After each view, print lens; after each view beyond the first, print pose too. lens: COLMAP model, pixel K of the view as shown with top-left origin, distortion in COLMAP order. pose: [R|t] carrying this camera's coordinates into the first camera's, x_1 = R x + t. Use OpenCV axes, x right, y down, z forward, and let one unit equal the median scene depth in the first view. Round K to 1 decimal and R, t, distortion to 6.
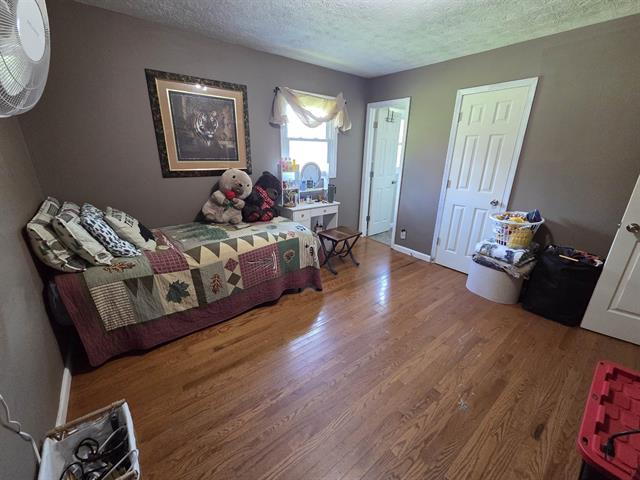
lens RADIAL K [[261.3, 0, 317.3], [0, 261.3, 239.8], [0, 0, 1]] dist [0.000855, 0.000087]
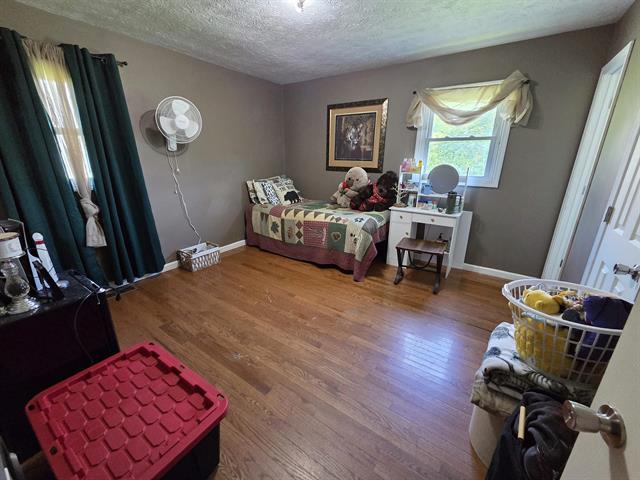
lens RADIAL K [[261.3, 0, 317.3], [0, 261.3, 239.8], [0, 0, 1]] dist [0.000855, 0.000087]
pose [[0.290471, 0.282013, -0.914383, 0.982783], [-0.311448, 0.931414, 0.188329, -0.126366], [0.904780, 0.230078, 0.358381, 0.476283]]
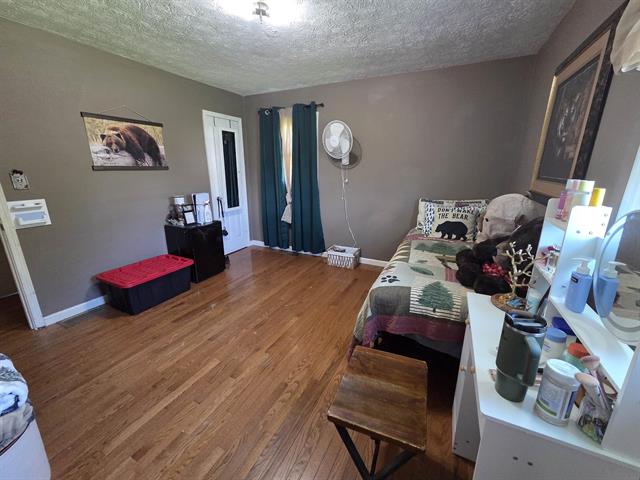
lens RADIAL K [[261.3, 0, 317.3], [0, 261.3, 239.8], [0, 0, 1]] dist [0.000855, 0.000087]
pose [[-0.902792, 0.100116, -0.418263, 0.375504], [-0.155042, 0.831375, 0.533645, -0.467175], [0.401160, 0.546619, -0.735037, 1.417102]]
